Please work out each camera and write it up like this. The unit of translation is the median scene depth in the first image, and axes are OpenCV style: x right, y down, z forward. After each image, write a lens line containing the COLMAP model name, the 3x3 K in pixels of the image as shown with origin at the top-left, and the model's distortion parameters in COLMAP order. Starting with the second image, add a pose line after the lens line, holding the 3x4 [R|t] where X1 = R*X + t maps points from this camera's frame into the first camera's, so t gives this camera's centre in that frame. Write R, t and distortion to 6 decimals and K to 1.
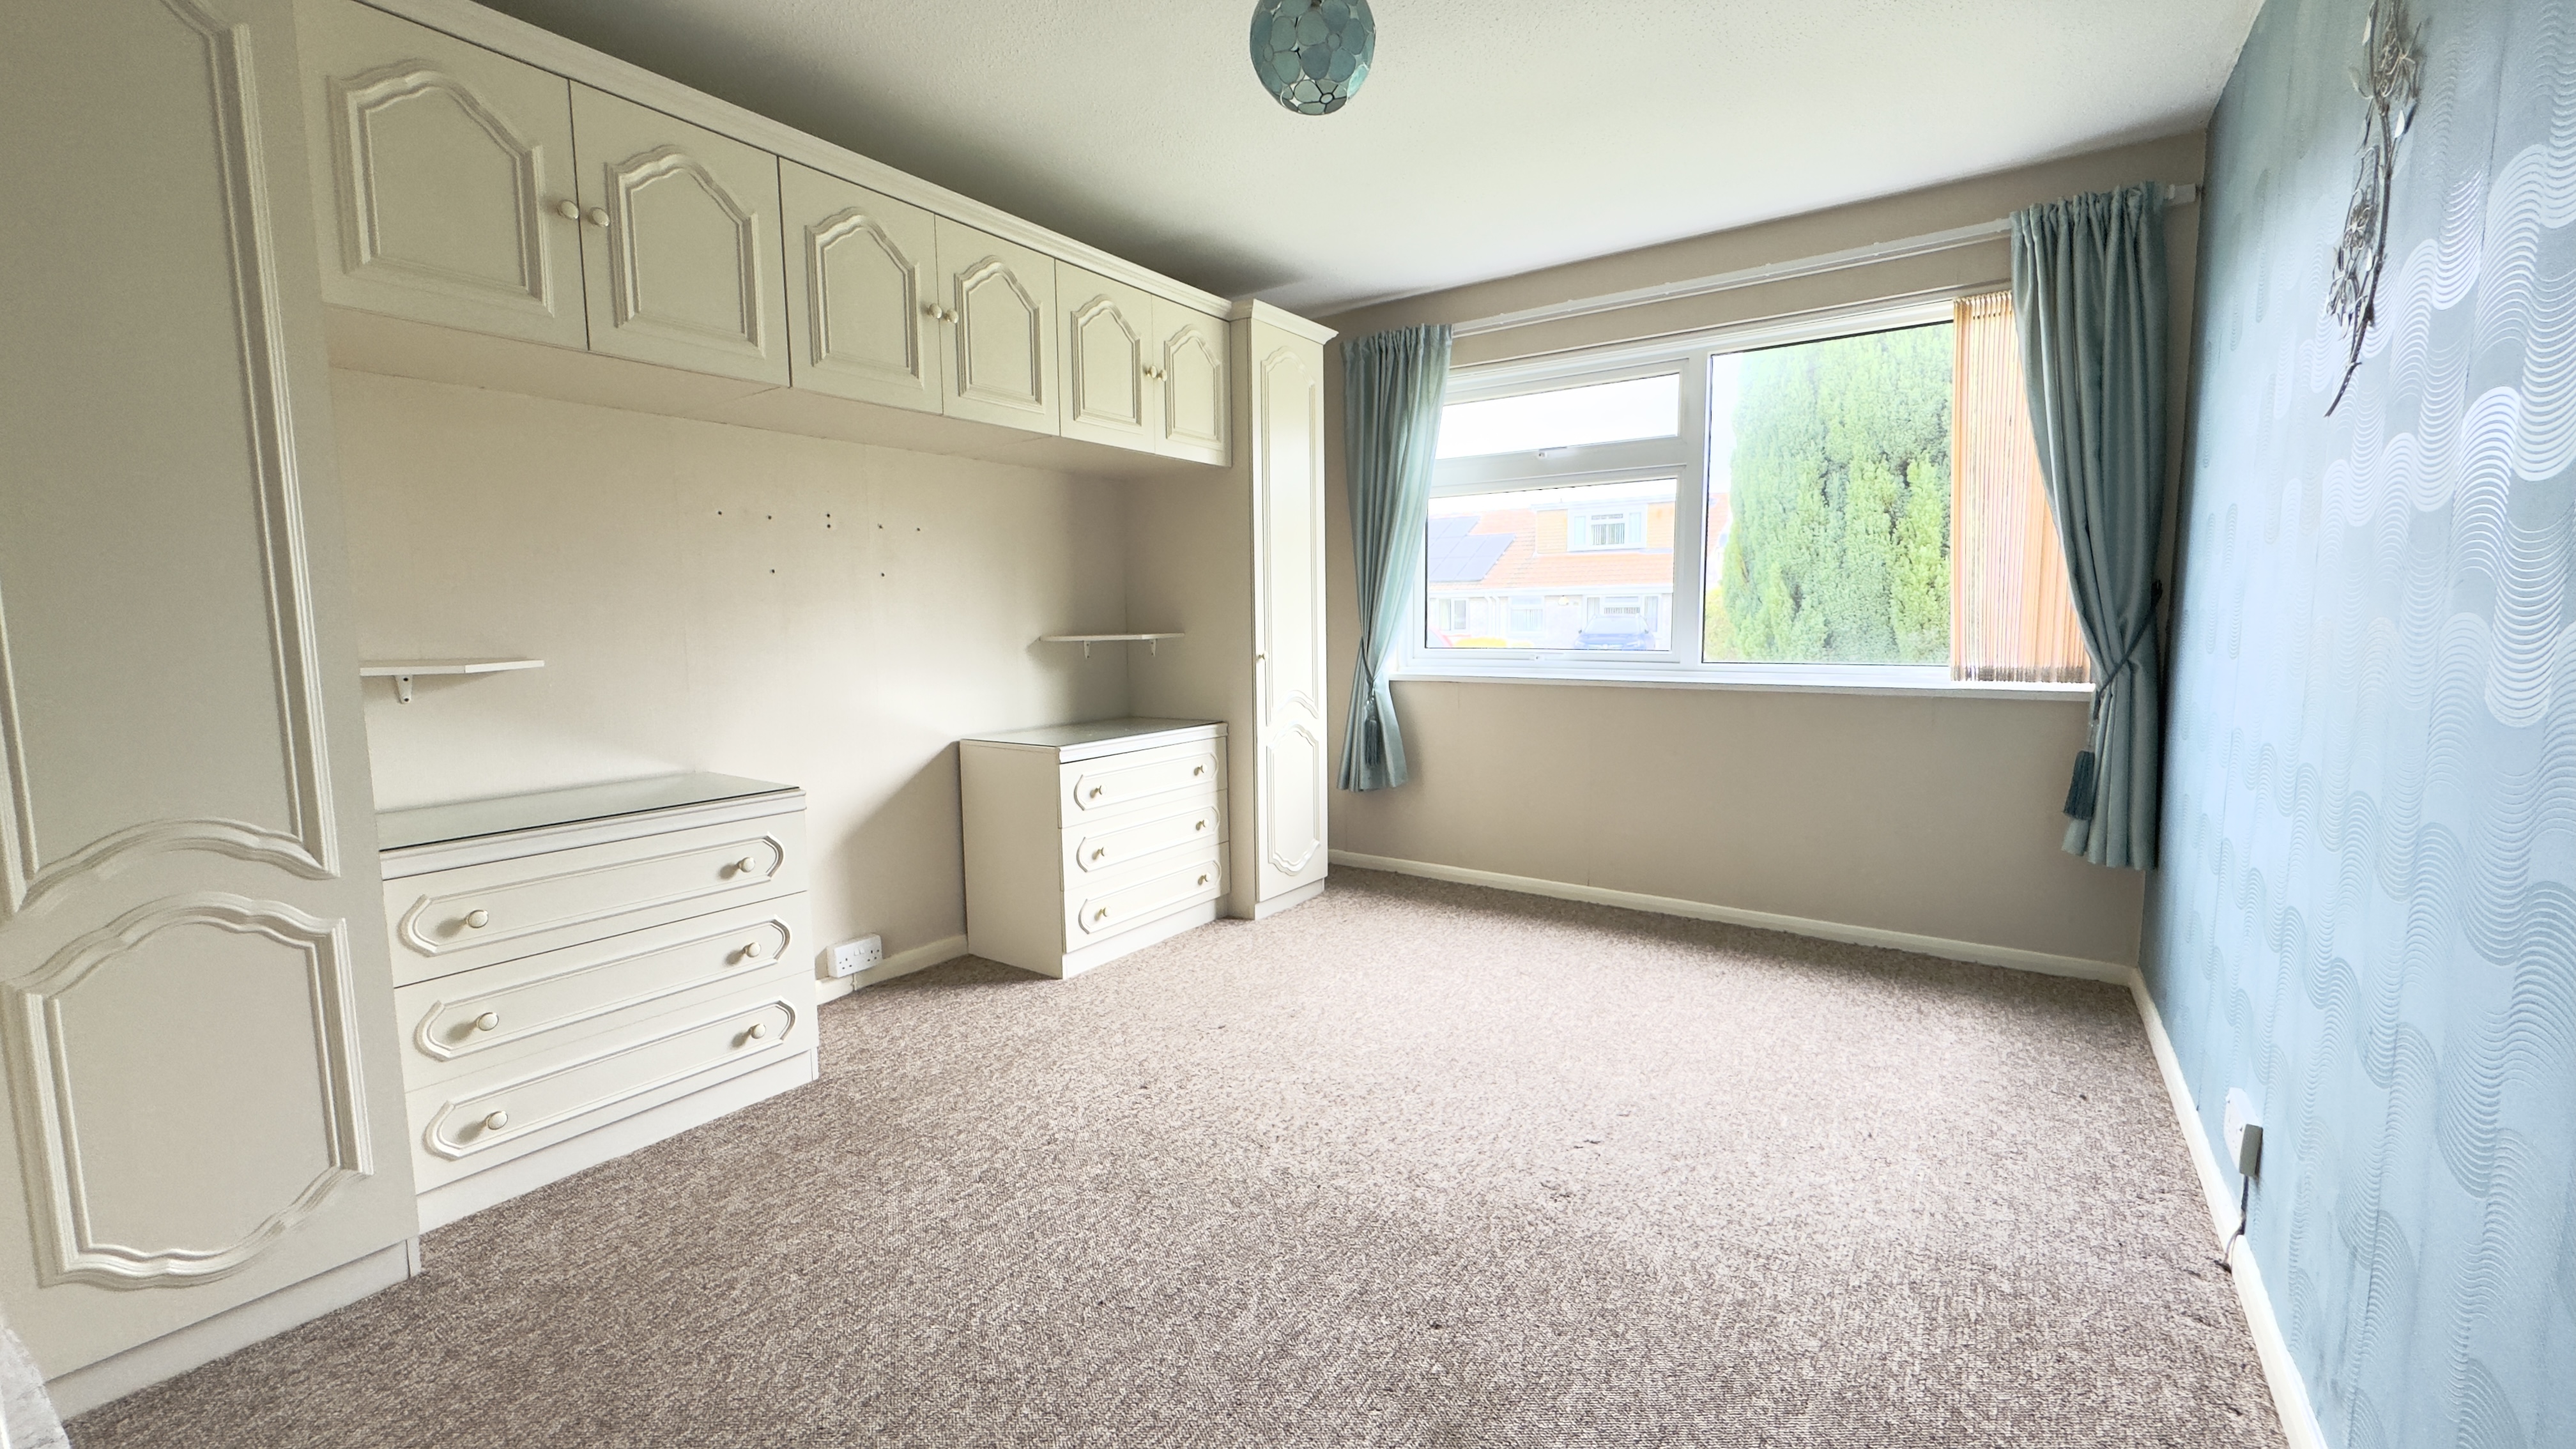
lens RADIAL K [[1026.3, 0, 1288.0], [0, 1026.3, 724.5], [0, 0, 1]] dist [-0.002799, 0.000048]
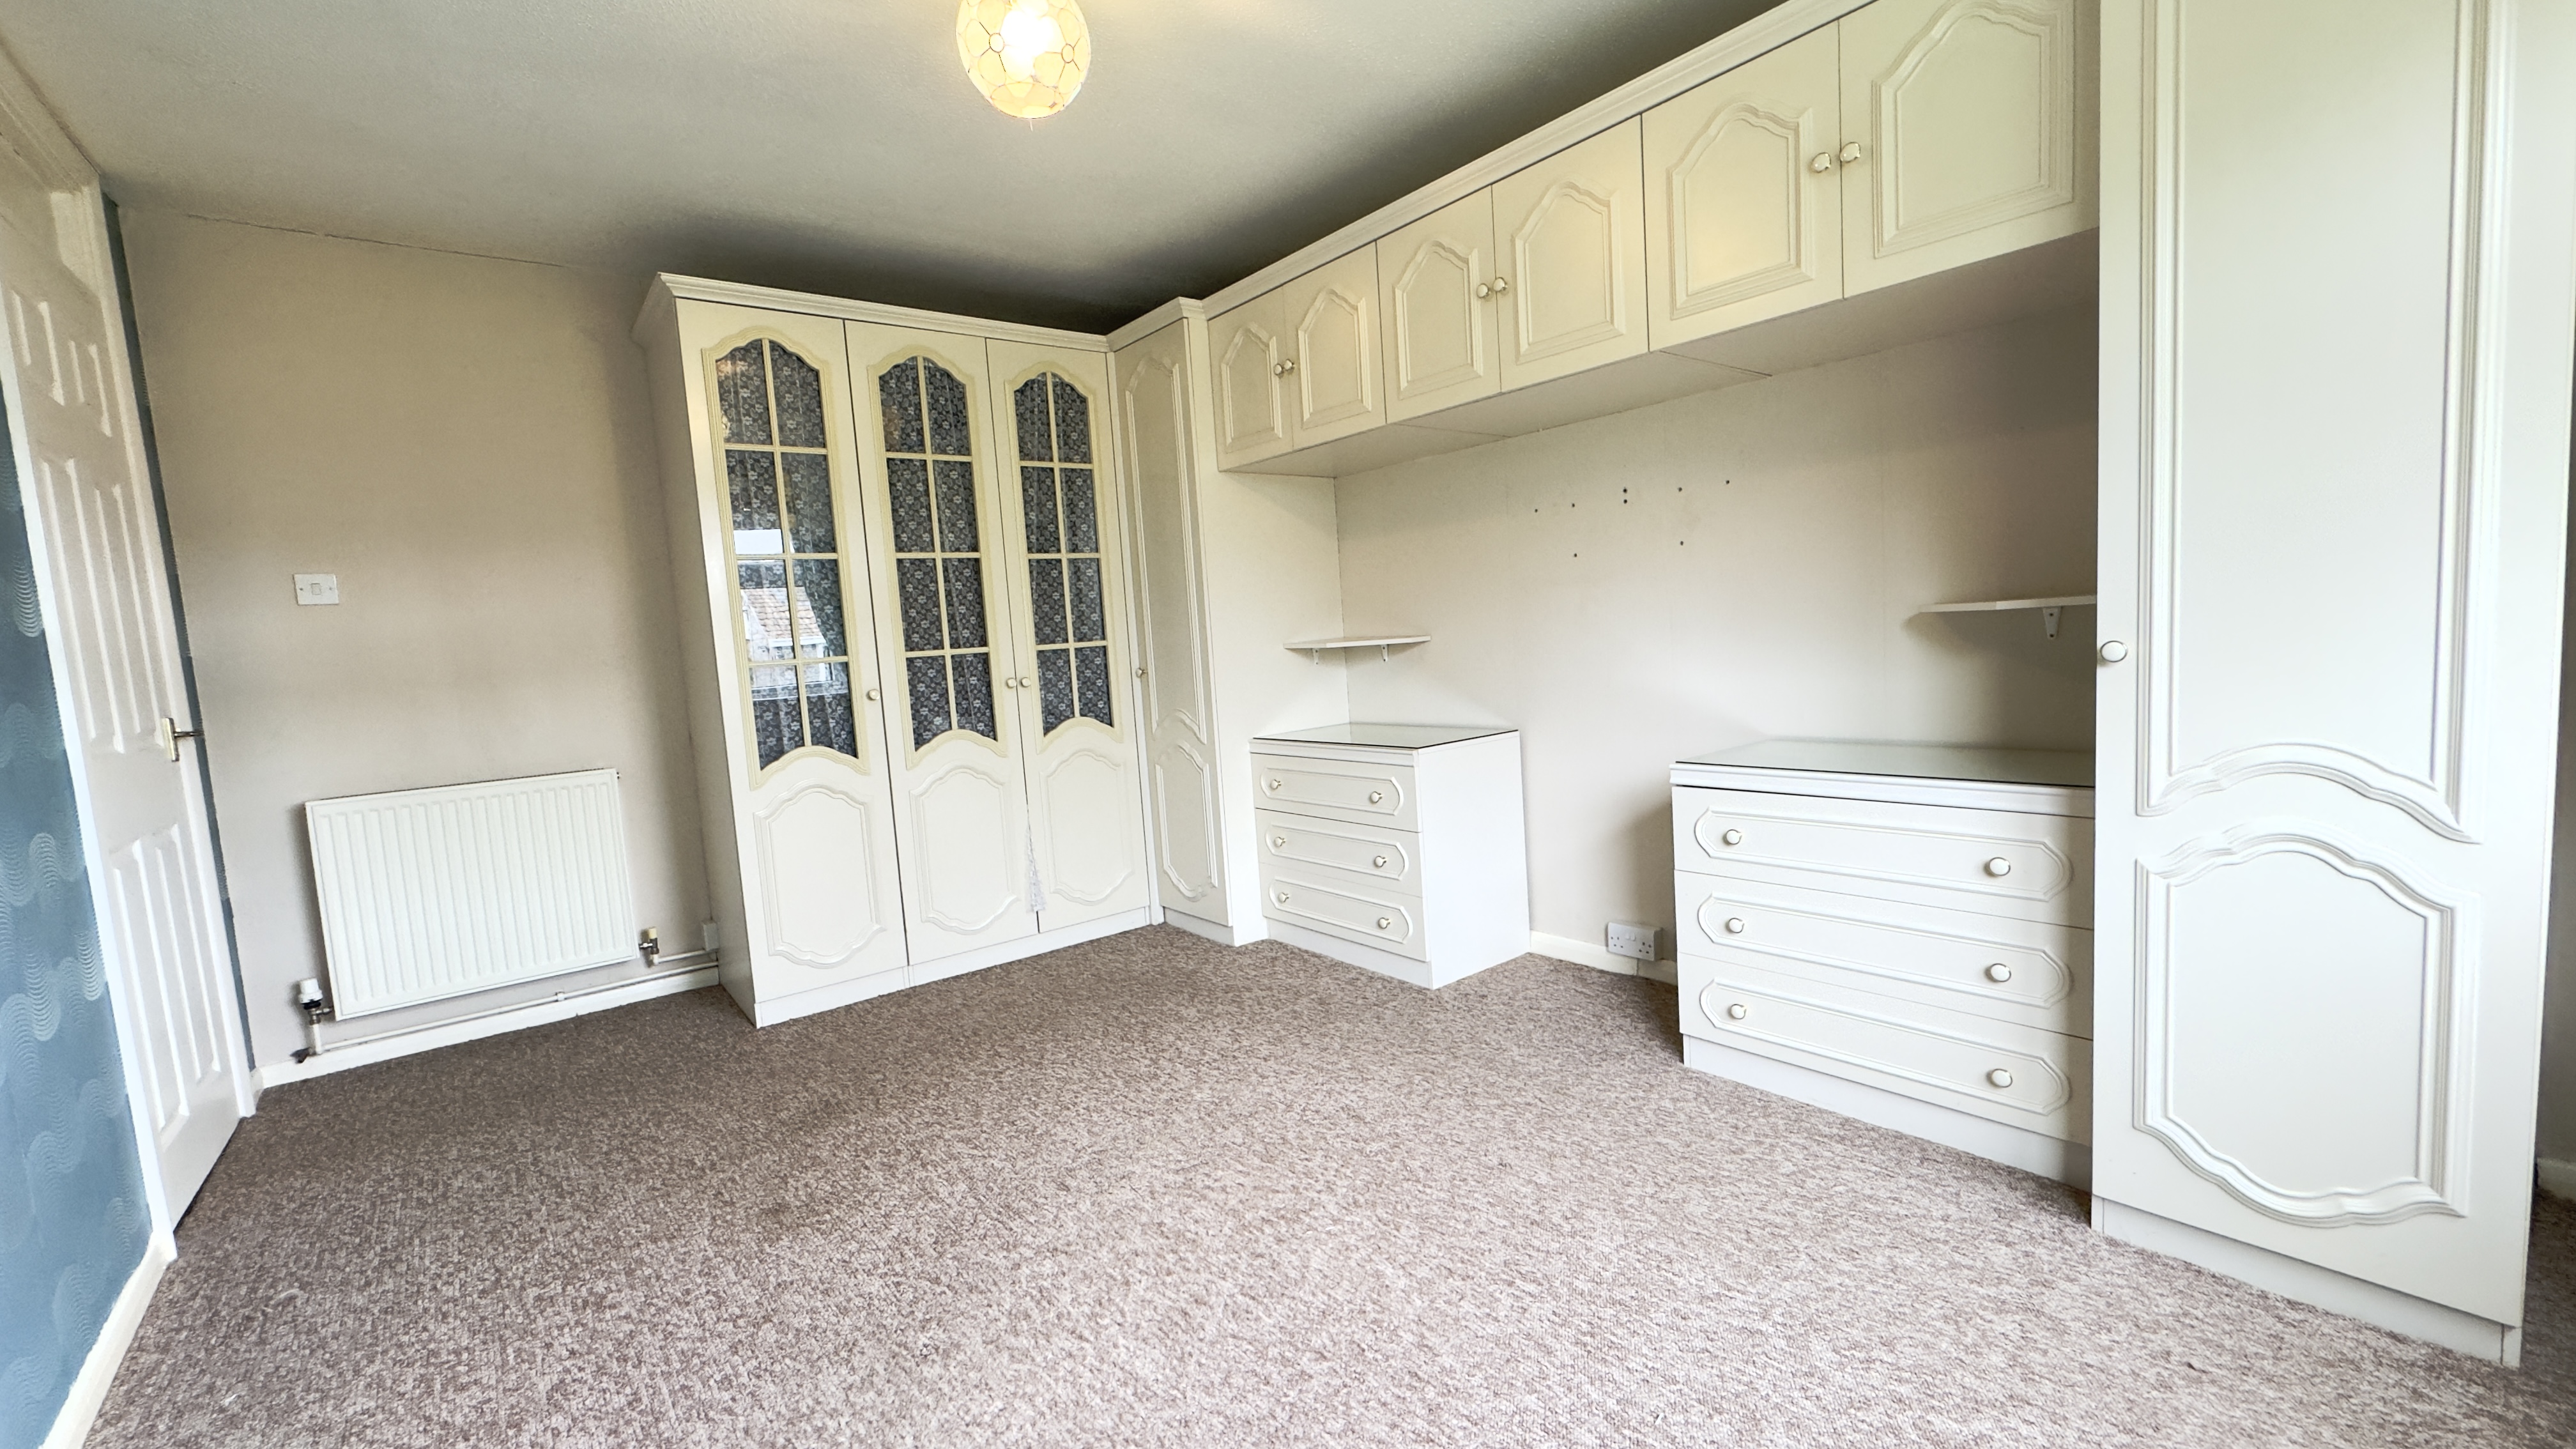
lens RADIAL K [[1026.3, 0, 1288.0], [0, 1026.3, 724.5], [0, 0, 1]] dist [-0.002799, 0.000048]
pose [[-0.274679, 0.118543, -0.954201, 0.817729], [-0.031703, 0.990715, 0.132205, -0.138311], [0.961013, 0.066565, -0.268370, 1.316841]]
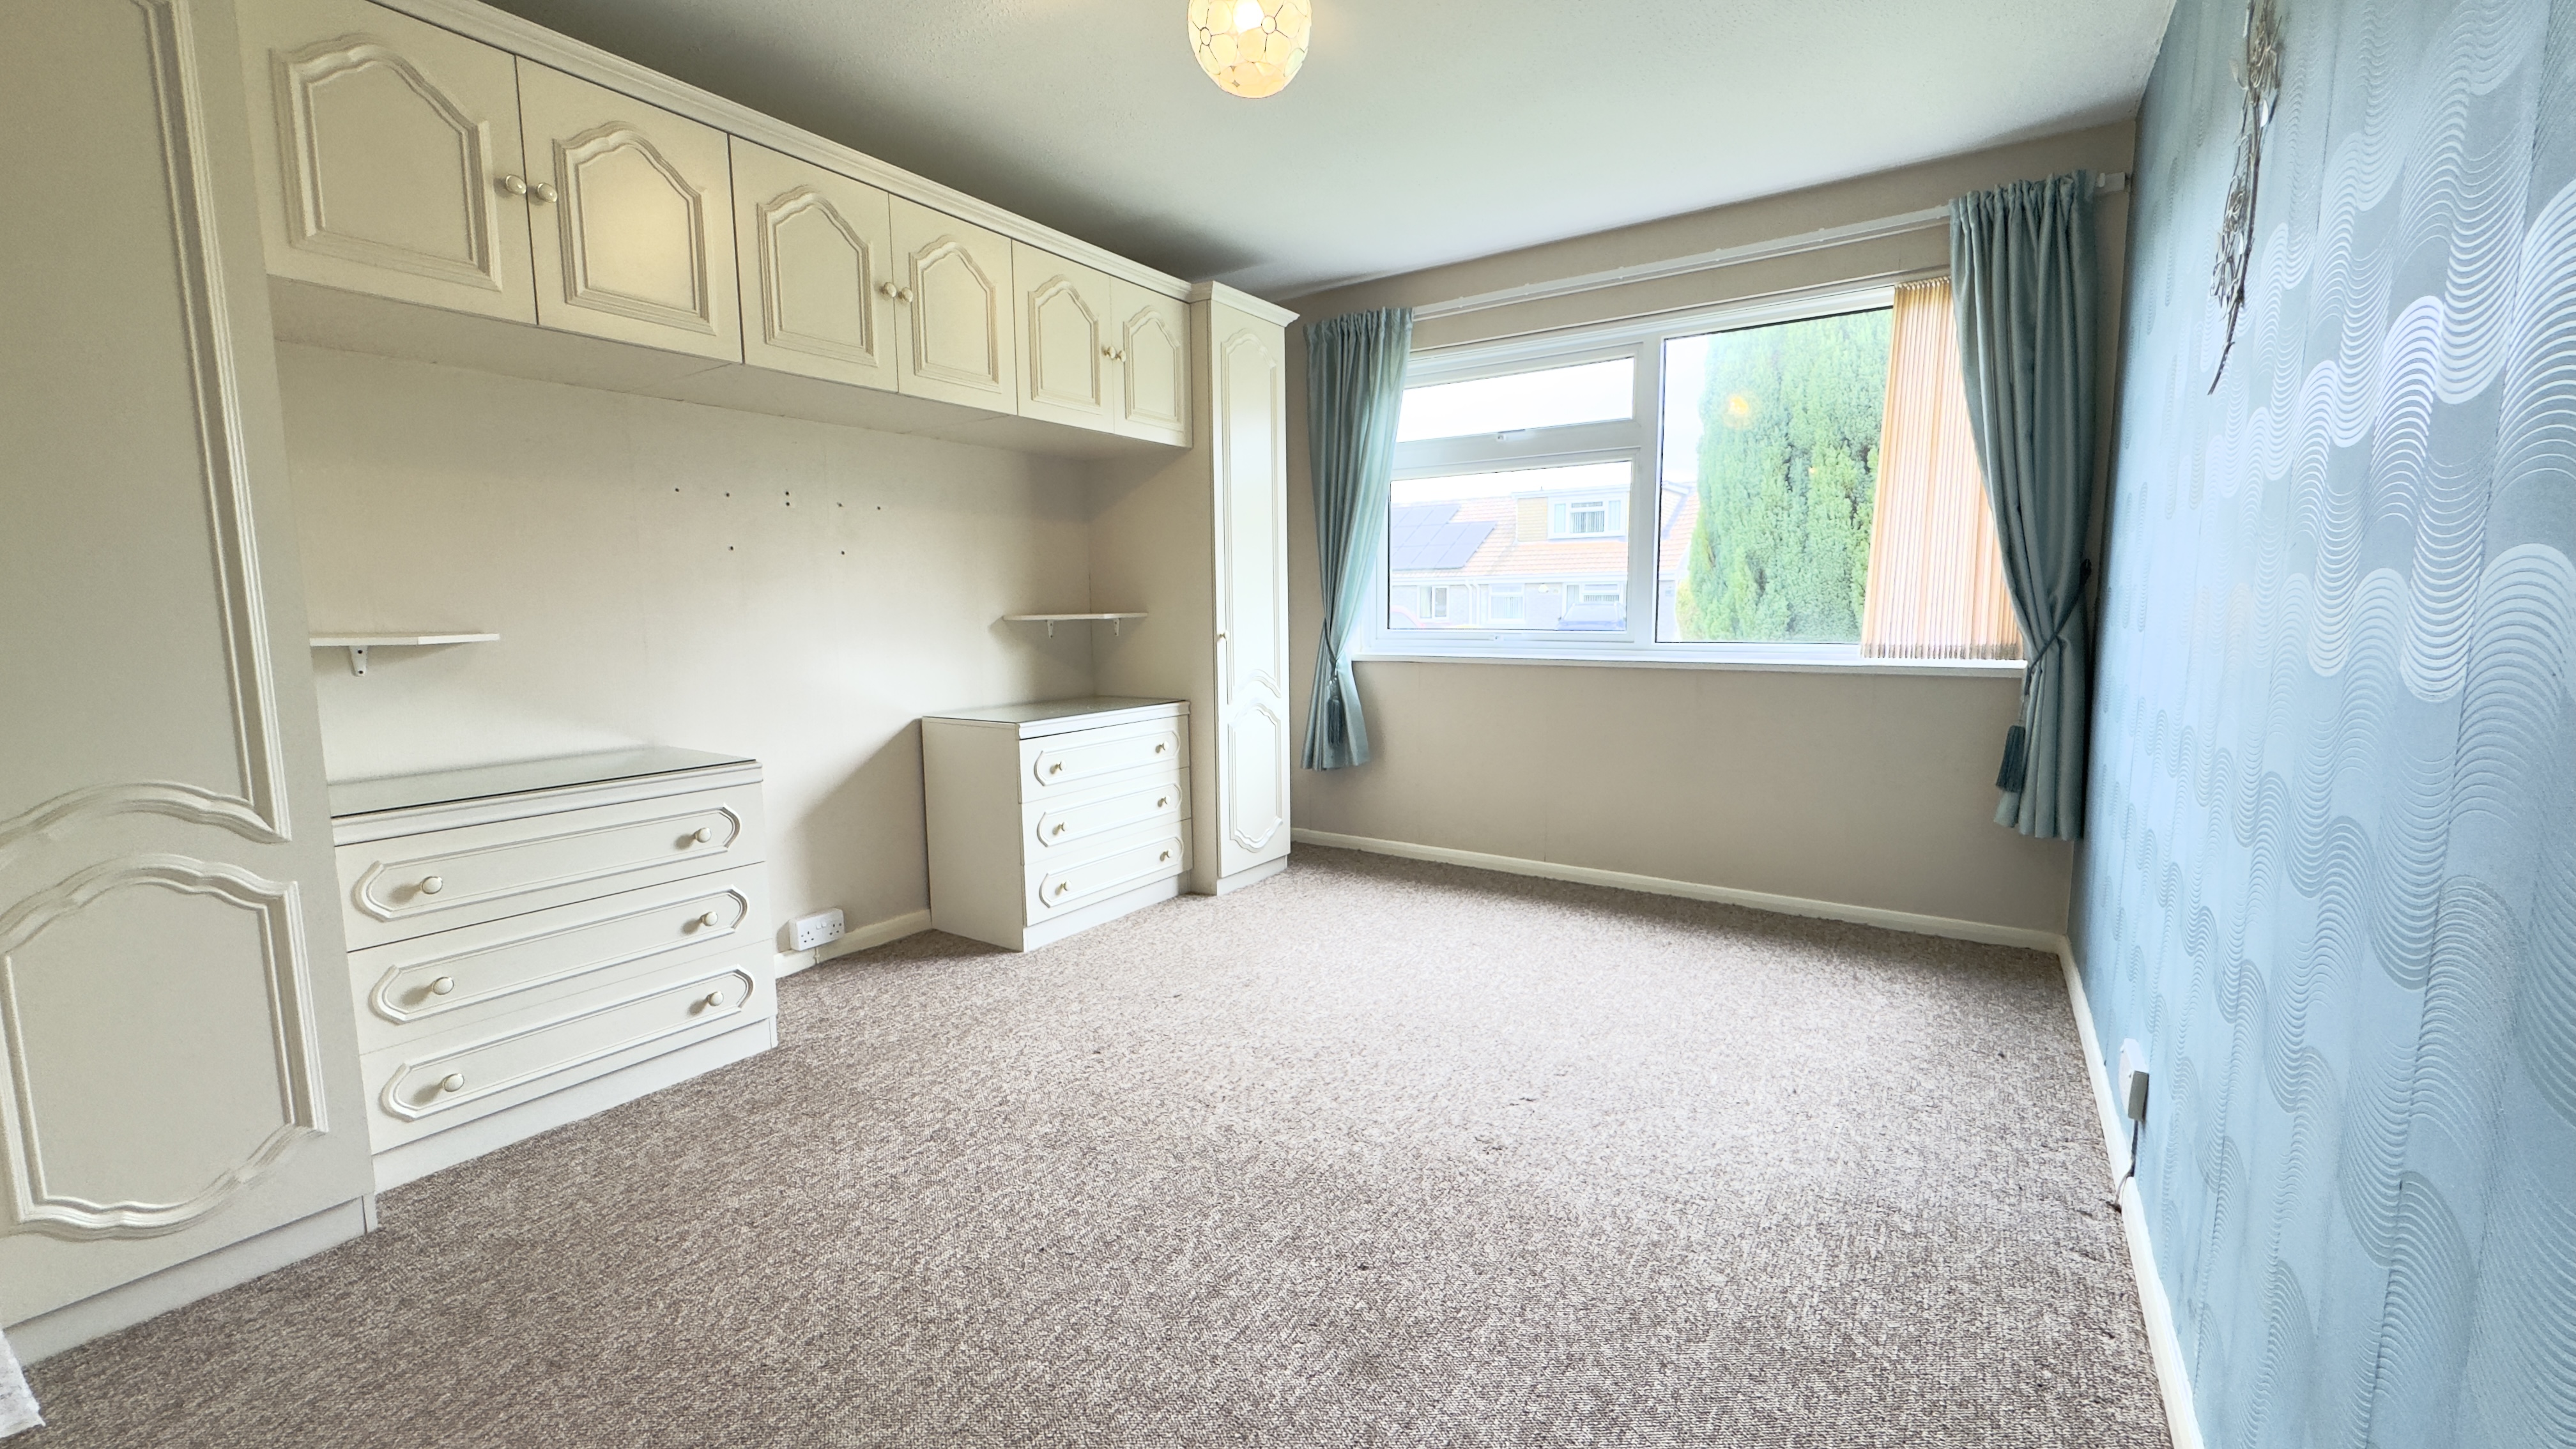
lens RADIAL K [[1026.3, 0, 1288.0], [0, 1026.3, 724.5], [0, 0, 1]] dist [-0.002799, 0.000048]
pose [[0.999870, -0.000874, 0.016105, 0.038308], [0.000689, 0.999934, 0.011489, 0.016809], [-0.016114, -0.011476, 0.999804, -0.025834]]
